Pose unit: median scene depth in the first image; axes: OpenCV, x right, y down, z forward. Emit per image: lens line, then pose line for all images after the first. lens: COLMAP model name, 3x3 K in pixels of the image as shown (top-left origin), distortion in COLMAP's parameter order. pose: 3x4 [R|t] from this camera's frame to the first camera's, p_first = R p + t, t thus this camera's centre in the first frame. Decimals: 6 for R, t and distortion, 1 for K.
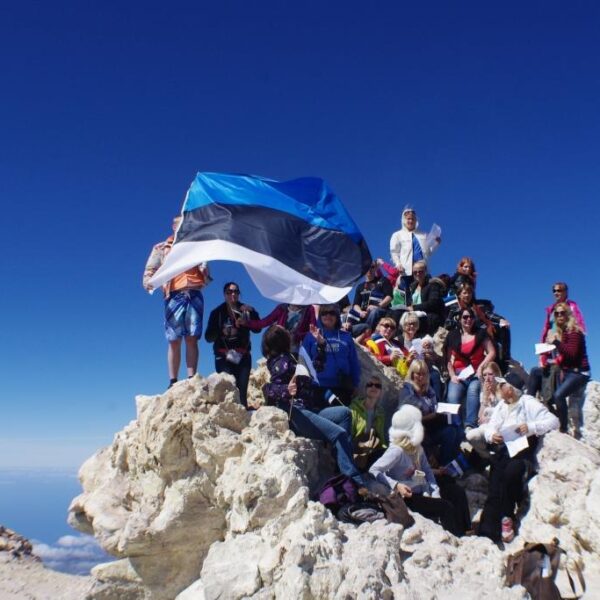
lens RADIAL K [[720.1, 0, 299.2], [0, 720.1, 311.7], [0, 0, 1]] dist [-0.158054, 0.000000]
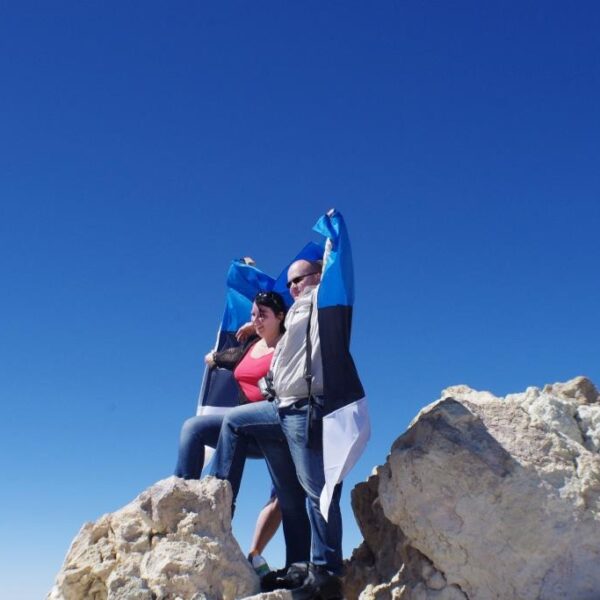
lens RADIAL K [[1011.6, 0, 271.4], [0, 1011.6, 335.3], [0, 0, 1]] dist [-0.142602, 0.000000]
pose [[0.888369, -0.086876, -0.450837, 0.295500], [0.059167, 0.995410, -0.075225, 0.042532], [0.455302, 0.040153, 0.889431, 0.378637]]
